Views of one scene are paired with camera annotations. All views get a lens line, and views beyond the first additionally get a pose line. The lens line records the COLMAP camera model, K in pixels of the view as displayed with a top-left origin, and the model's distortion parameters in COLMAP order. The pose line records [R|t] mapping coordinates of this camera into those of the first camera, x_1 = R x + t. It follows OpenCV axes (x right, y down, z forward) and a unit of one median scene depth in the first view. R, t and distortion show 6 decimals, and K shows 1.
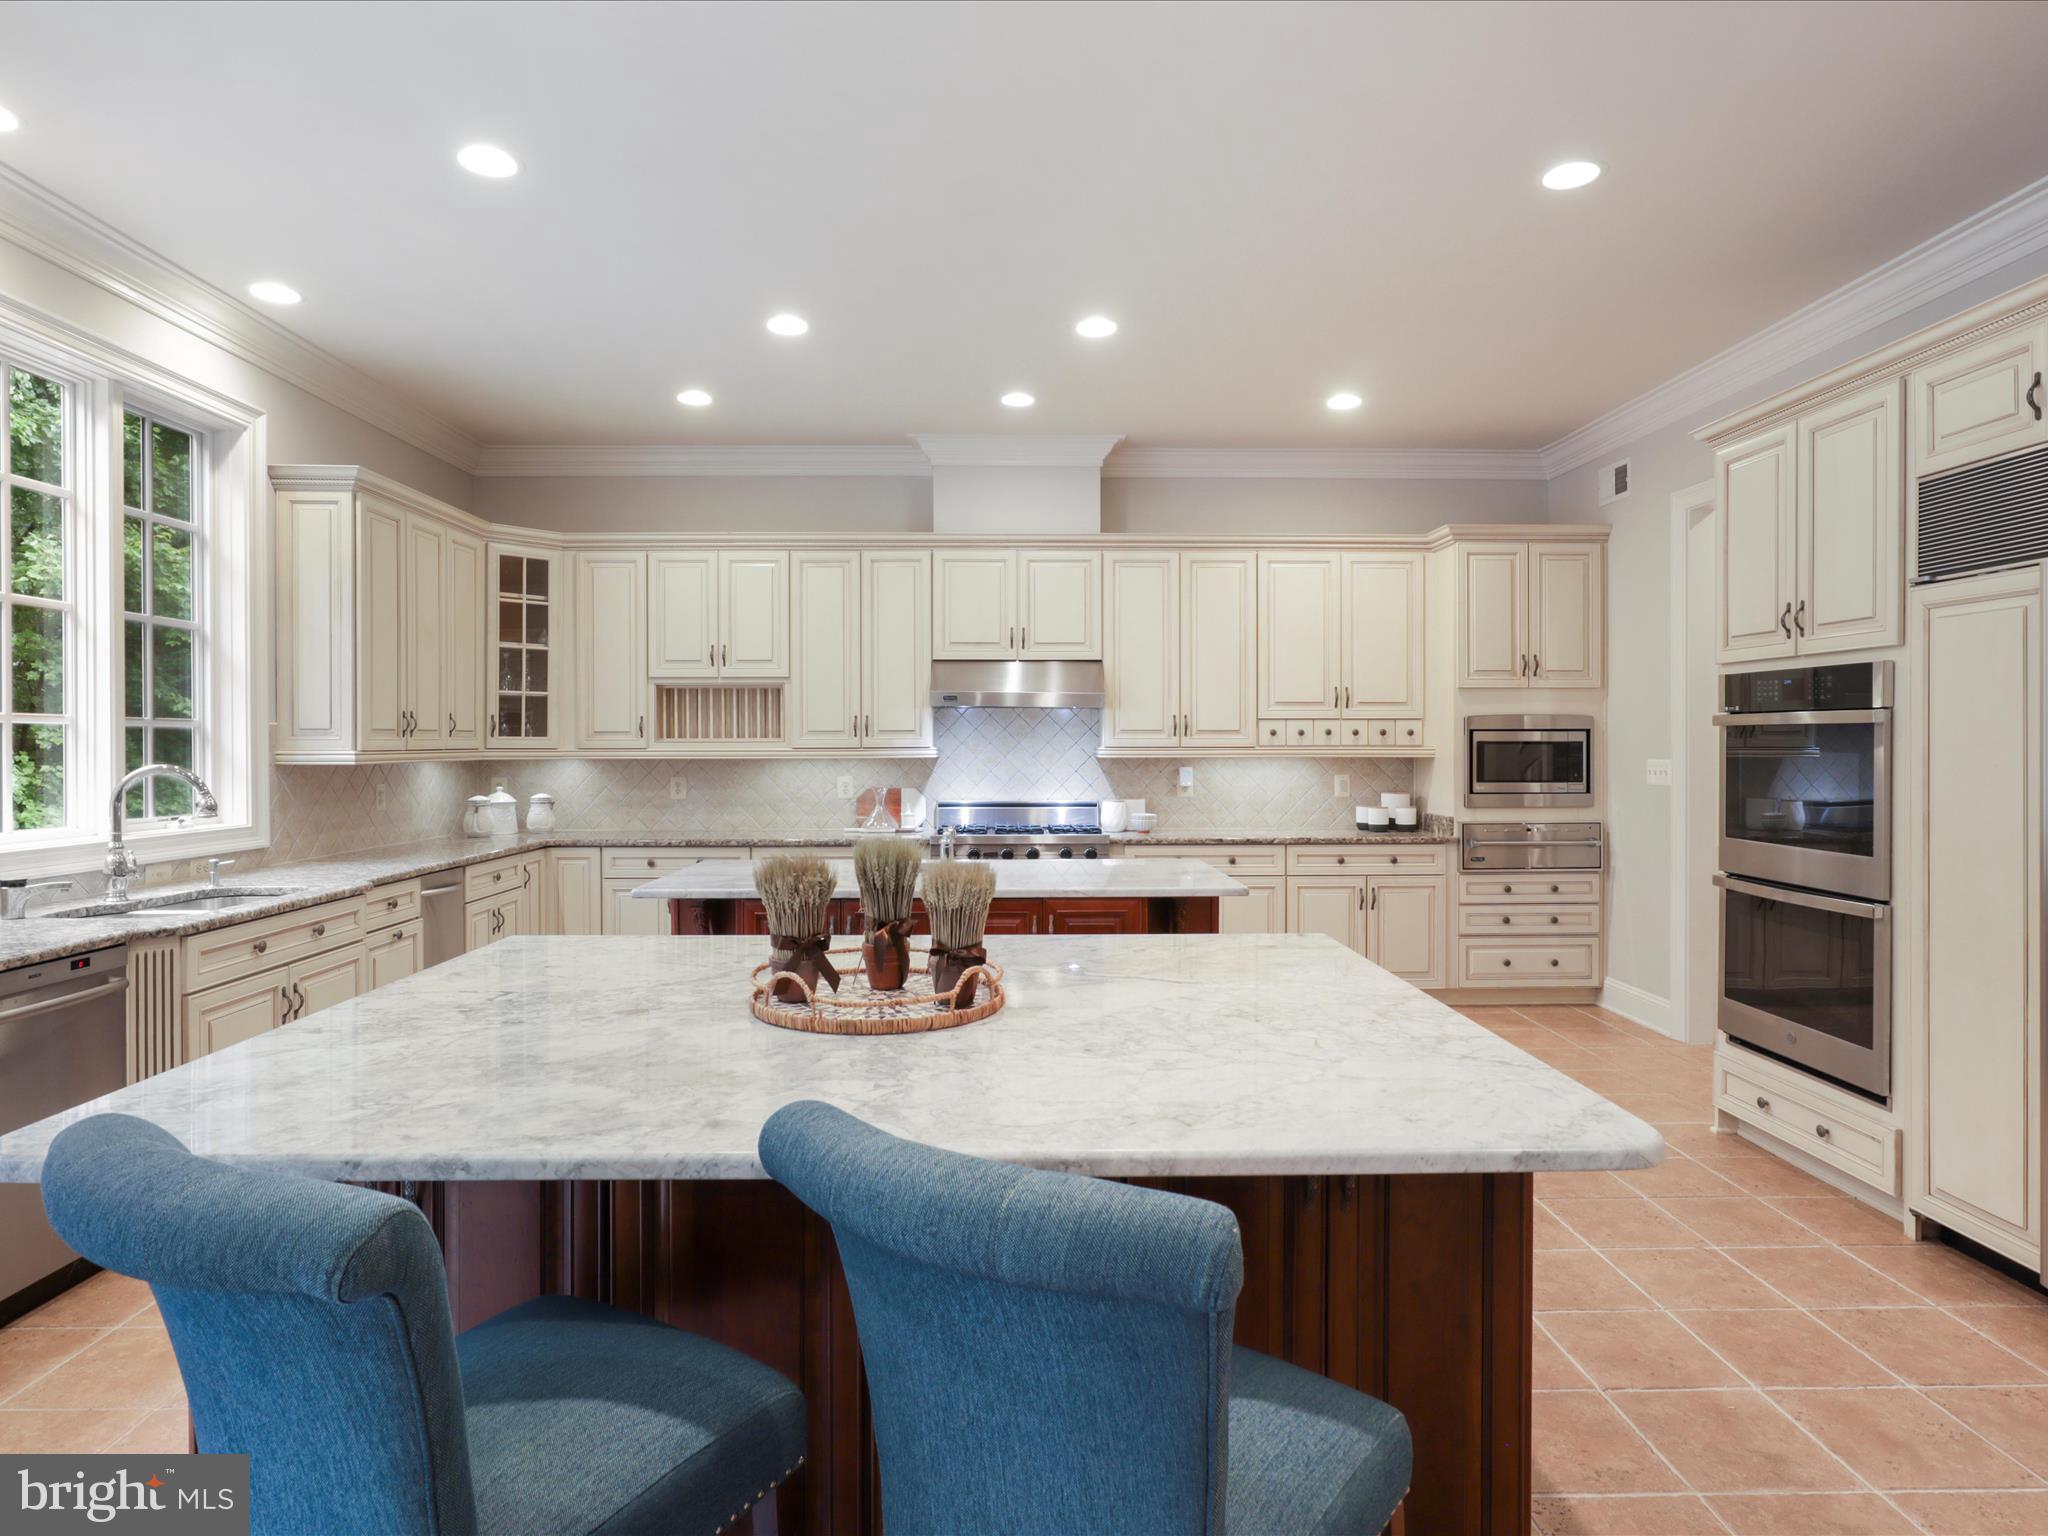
lens RADIAL K [[1155.3, 0, 1026.2], [0, 1155.3, 748.3], [0, 0, 1]] dist [-0.018414, 0.012594]
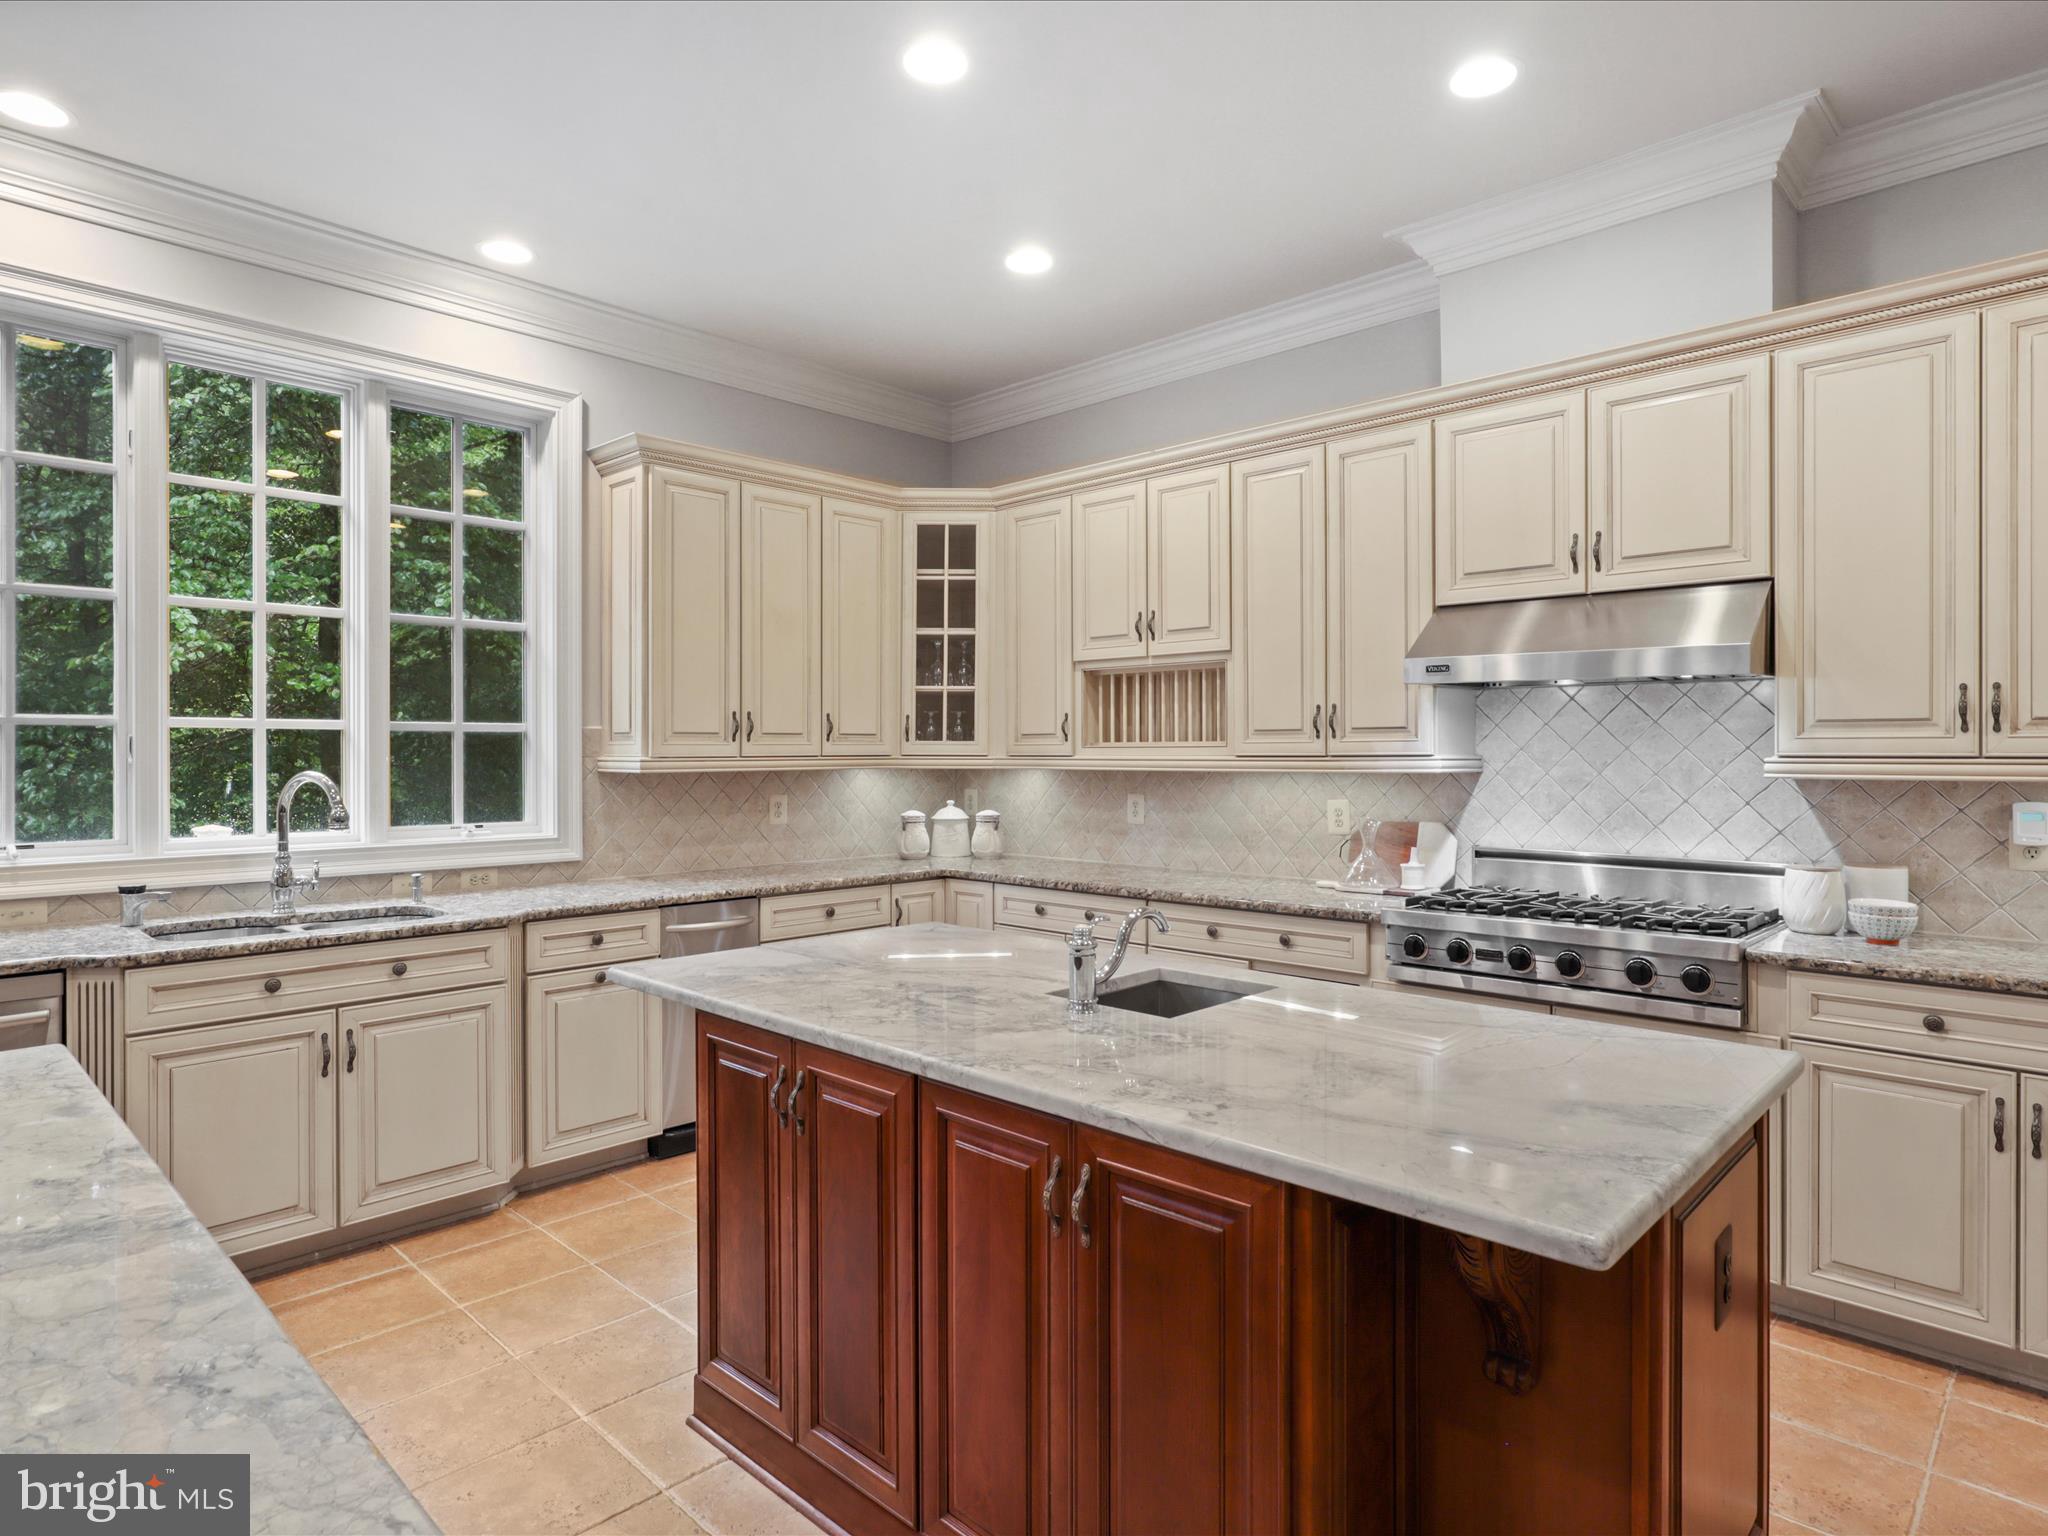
lens RADIAL K [[1155.3, 0, 1022.4], [0, 1155.3, 750.8], [0, 0, 1]] dist [-0.018414, 0.012594]
pose [[0.705077, 0.000144, -0.709130, 0.186971], [-0.003158, 0.999991, -0.002937, -0.000820], [0.709123, 0.004310, 0.705071, 0.441387]]
